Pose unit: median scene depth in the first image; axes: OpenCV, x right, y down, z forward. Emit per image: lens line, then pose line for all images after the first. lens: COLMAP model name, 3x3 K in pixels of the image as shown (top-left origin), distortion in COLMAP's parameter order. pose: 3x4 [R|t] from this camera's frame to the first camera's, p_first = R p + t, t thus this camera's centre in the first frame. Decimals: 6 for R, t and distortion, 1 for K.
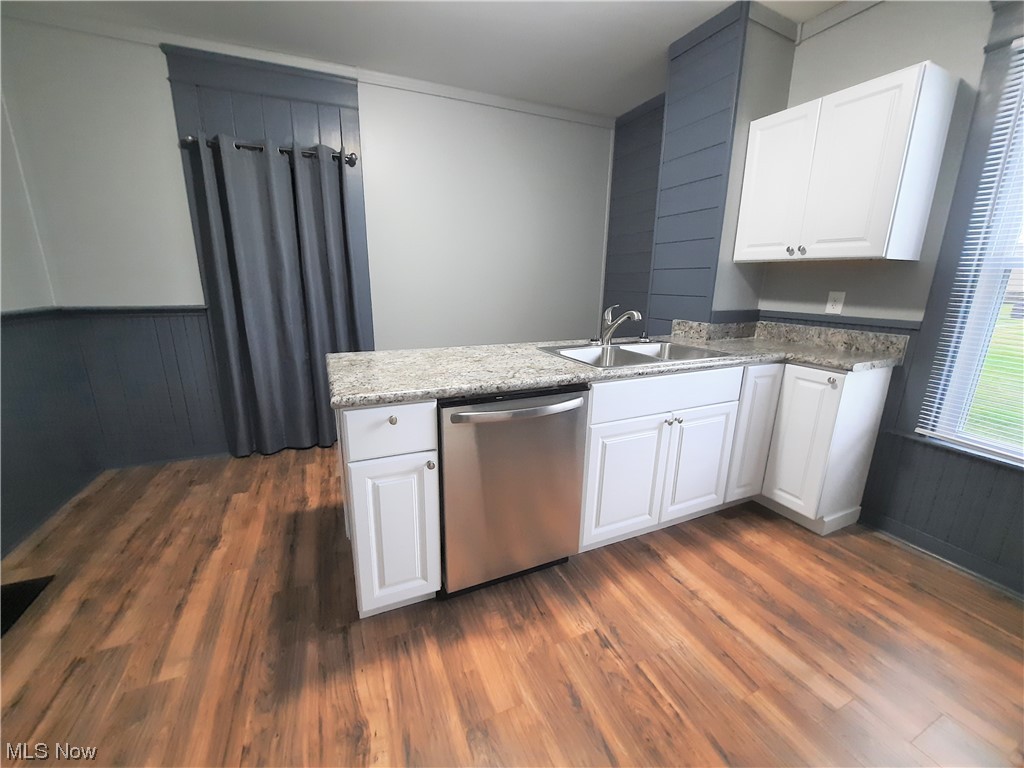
lens RADIAL K [[410.0, 0, 507.8], [0, 410.0, 383.2], [0, 0, 1]] dist [-0.015622, -0.000526]
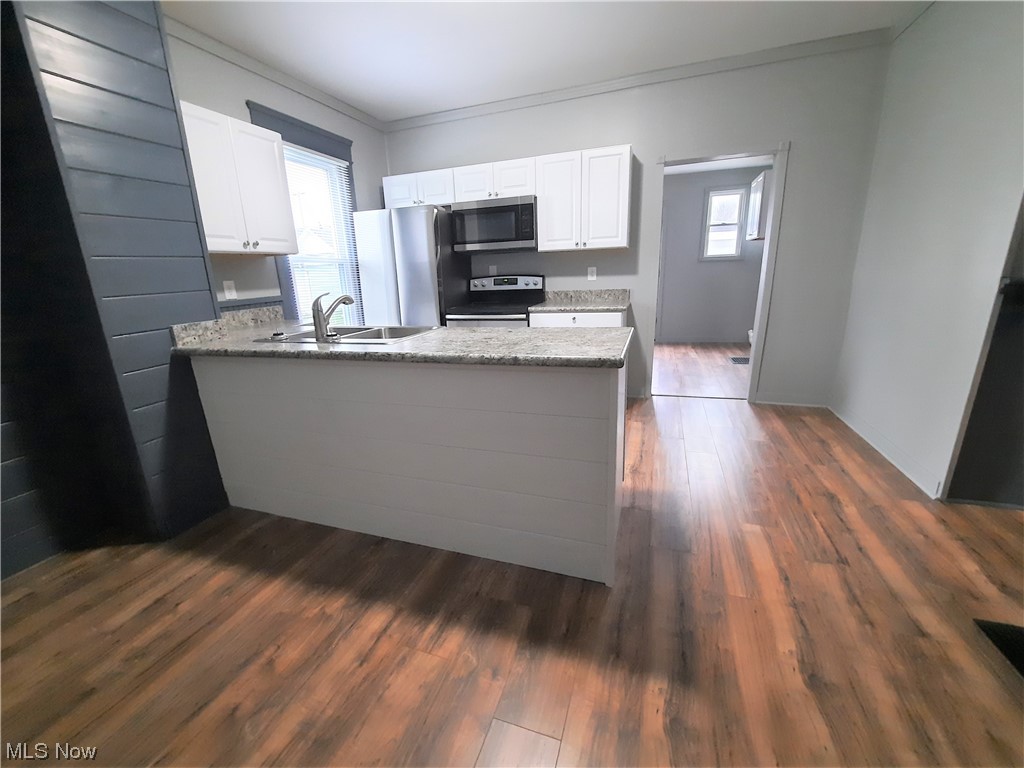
lens RADIAL K [[410.0, 0, 508.9], [0, 410.0, 383.7], [0, 0, 1]] dist [-0.015622, -0.000526]
pose [[-0.725372, -0.164411, 0.668434, -0.679244], [0.202302, 0.877258, 0.435308, -0.326616], [-0.657958, 0.450986, -0.603078, 1.370136]]
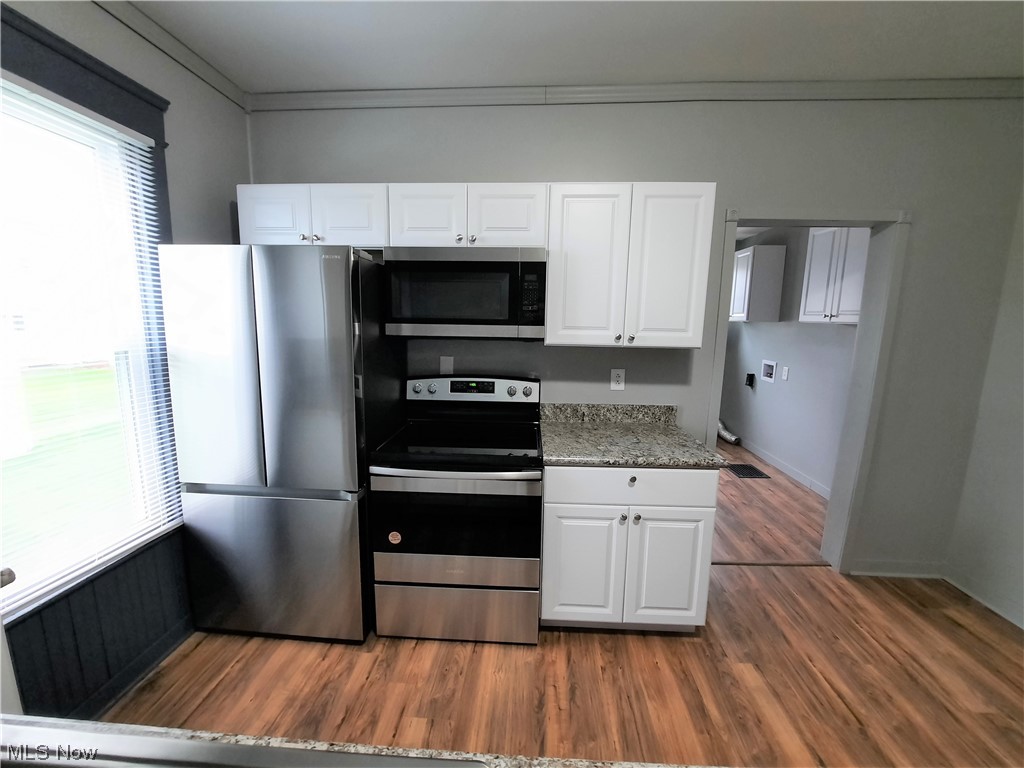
lens RADIAL K [[410.0, 0, 511.6], [0, 410.0, 382.4], [0, 0, 1]] dist [-0.015622, -0.000526]
pose [[-0.888462, -0.091420, 0.449753, 0.077994], [0.092615, 0.924087, 0.370792, -0.324218], [-0.449508, 0.371088, -0.812549, 0.870551]]
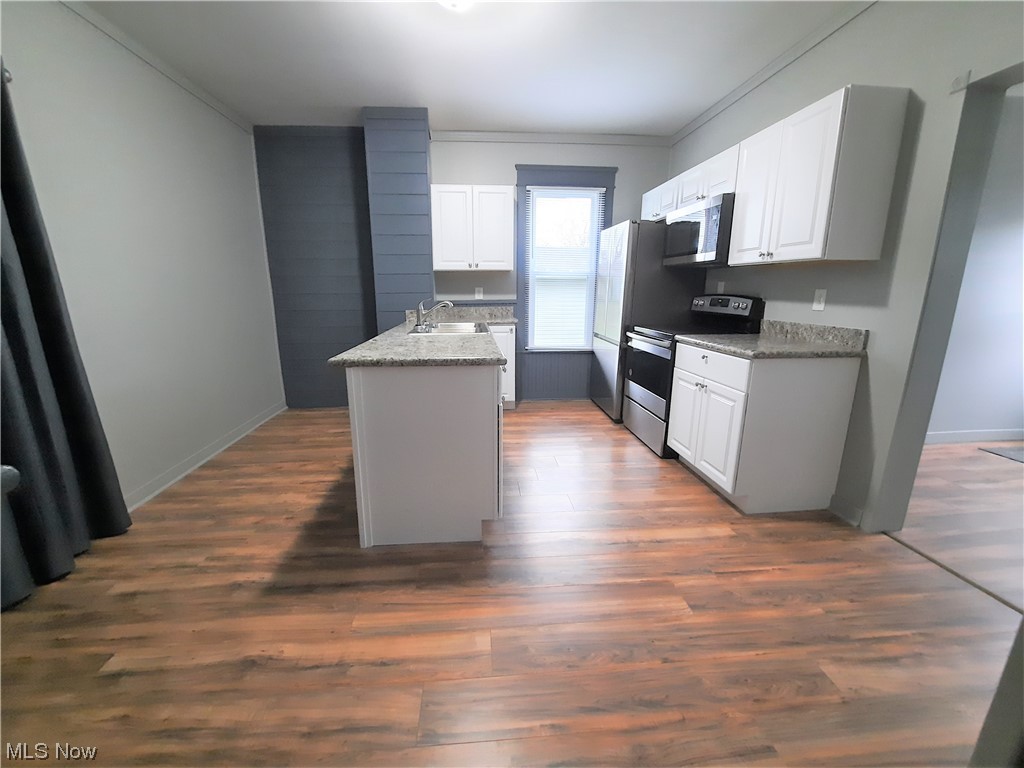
lens RADIAL K [[410.0, 0, 505.4], [0, 410.0, 382.5], [0, 0, 1]] dist [-0.015622, -0.000526]
pose [[0.331726, -0.222750, 0.916701, -1.029547], [0.239981, 0.959682, 0.146352, -0.053313], [-0.912341, 0.171442, 0.371807, 0.264821]]
